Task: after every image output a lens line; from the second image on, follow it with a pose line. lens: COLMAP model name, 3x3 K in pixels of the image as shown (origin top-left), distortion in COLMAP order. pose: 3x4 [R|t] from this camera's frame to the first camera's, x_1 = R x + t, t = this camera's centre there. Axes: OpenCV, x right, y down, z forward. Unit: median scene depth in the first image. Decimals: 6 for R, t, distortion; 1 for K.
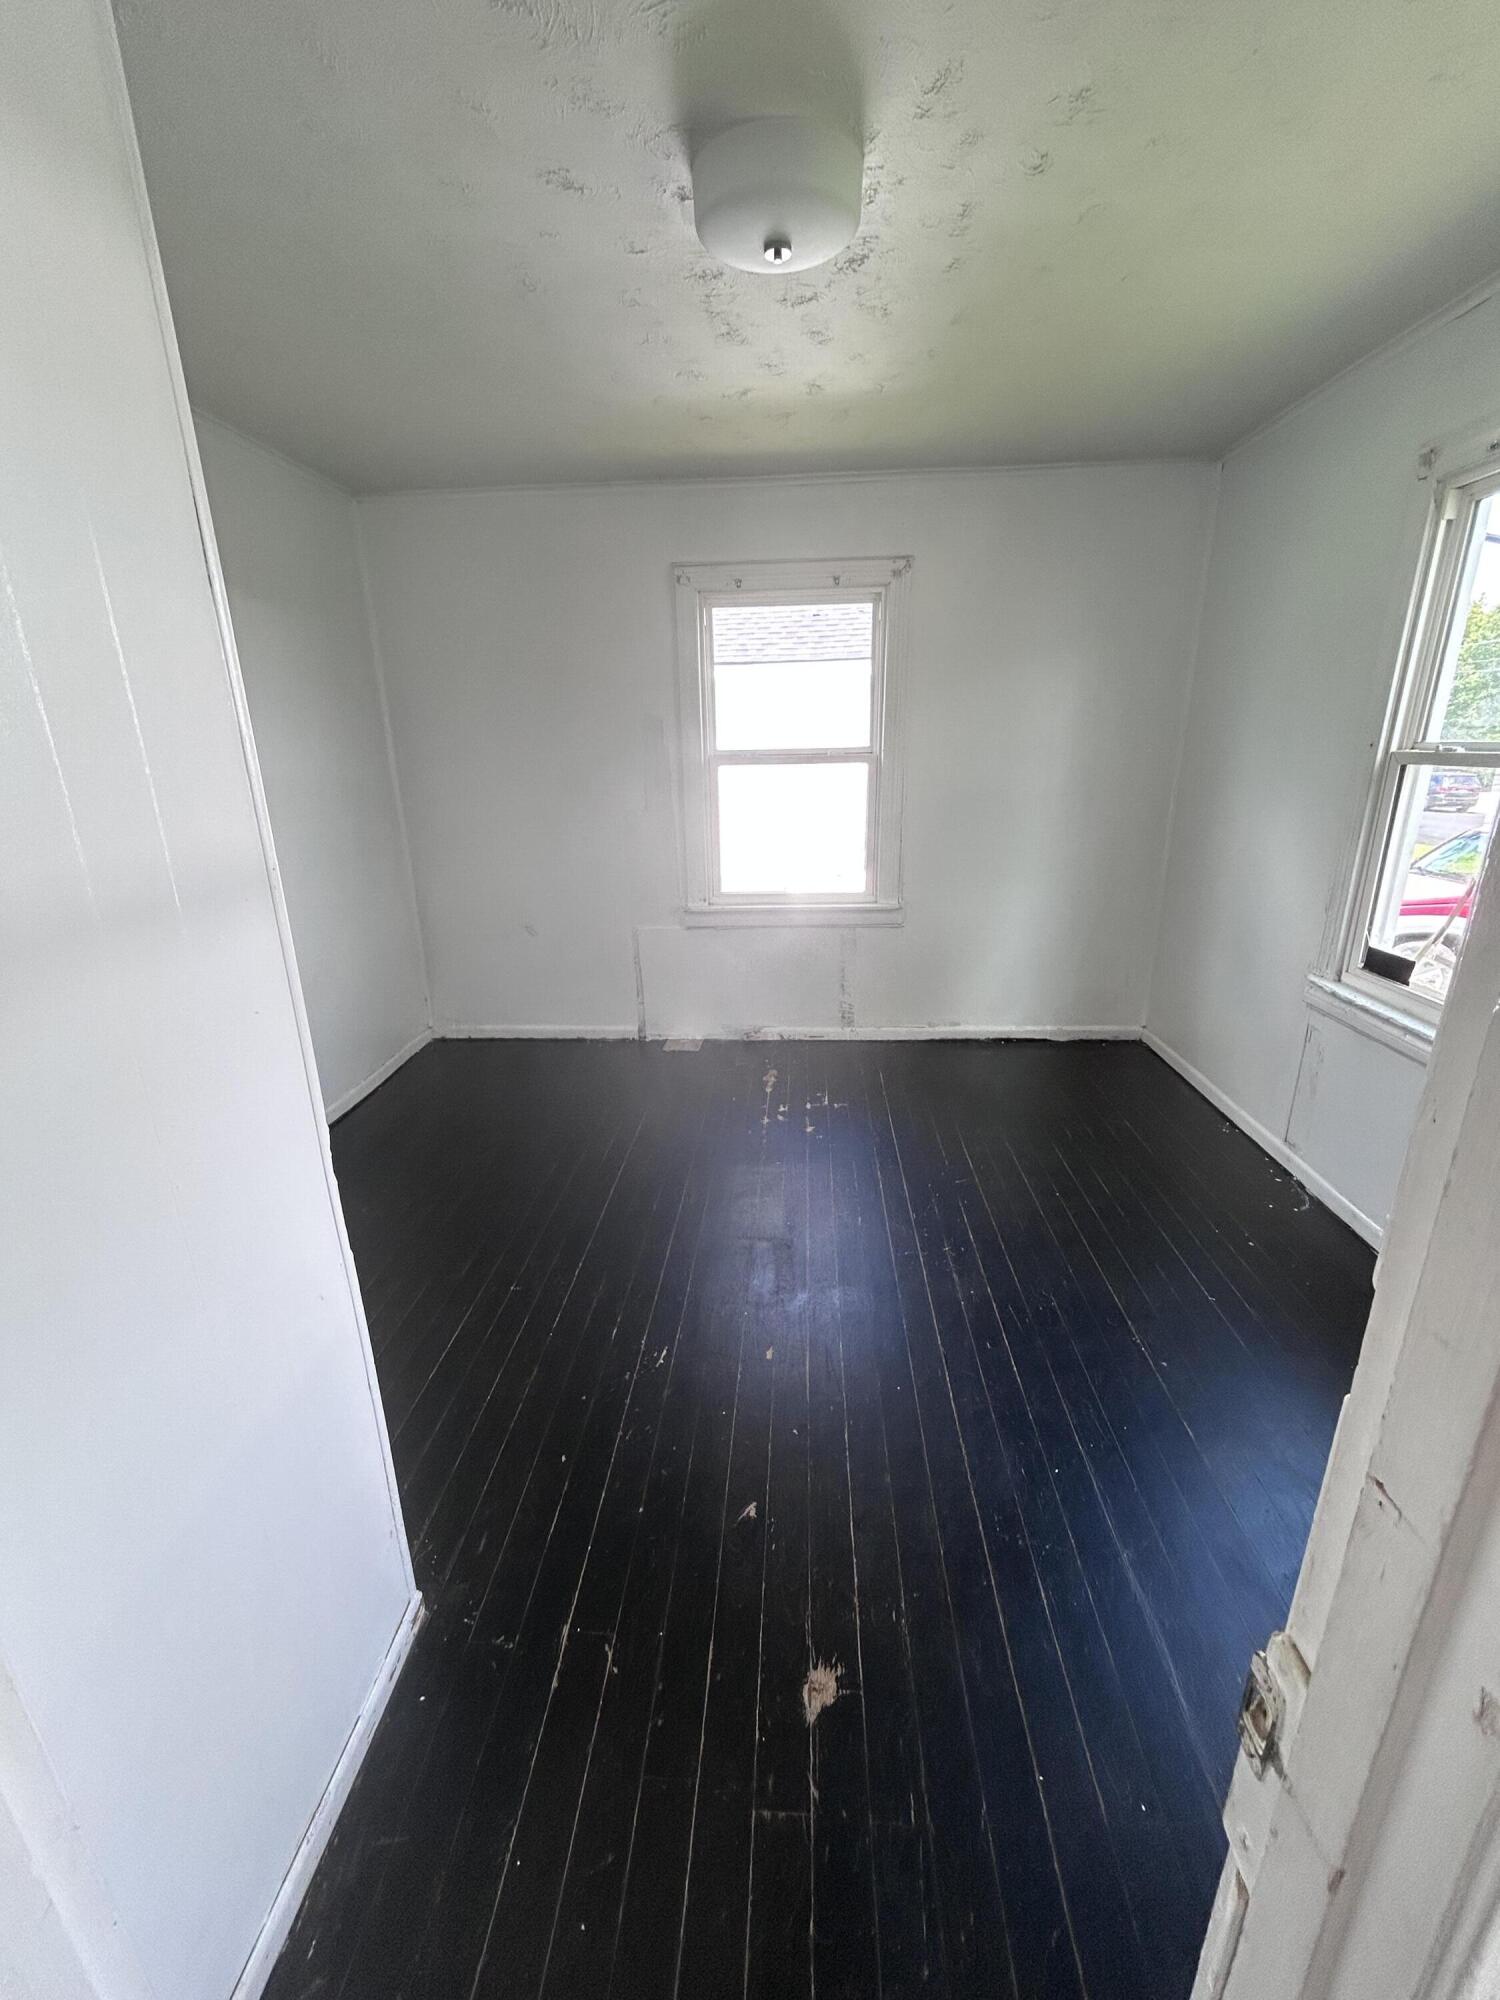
lens RADIAL K [[810.3, 0, 752.3], [0, 810.3, 998.7], [0, 0, 1]] dist [0.004608, 0.000051]
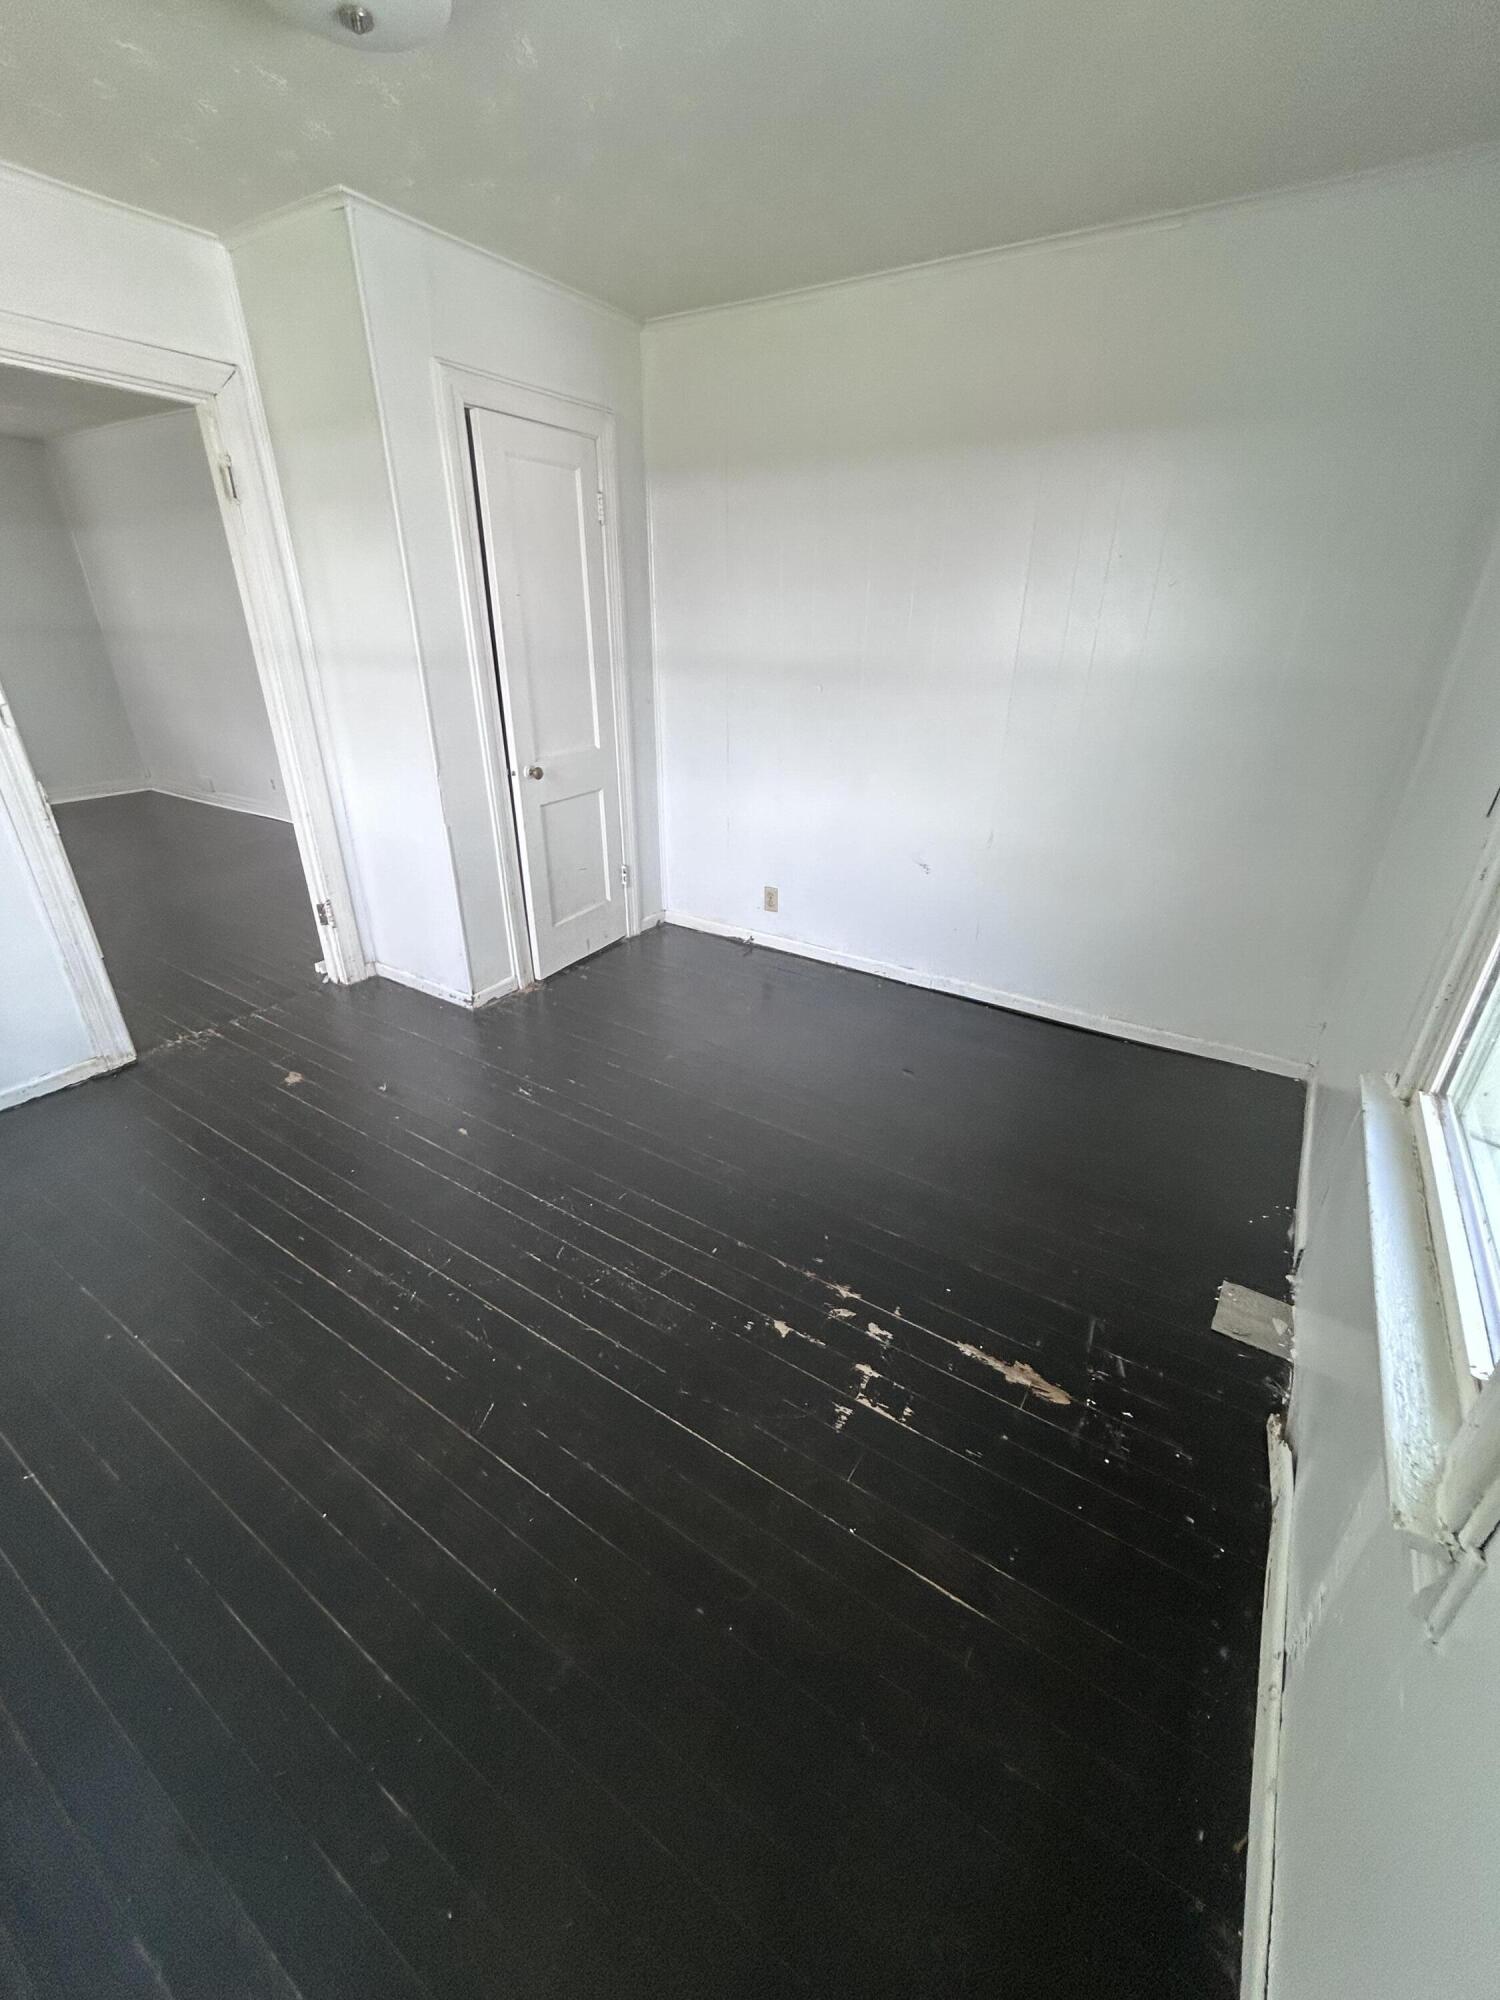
lens RADIAL K [[810.3, 0, 751.9], [0, 810.3, 1002.3], [0, 0, 1]] dist [0.004608, 0.000051]
pose [[-0.495394, 0.381486, -0.780419, 0.497876], [-0.267076, 0.788002, 0.554728, -0.378656], [0.826593, 0.483240, -0.288486, 1.161107]]
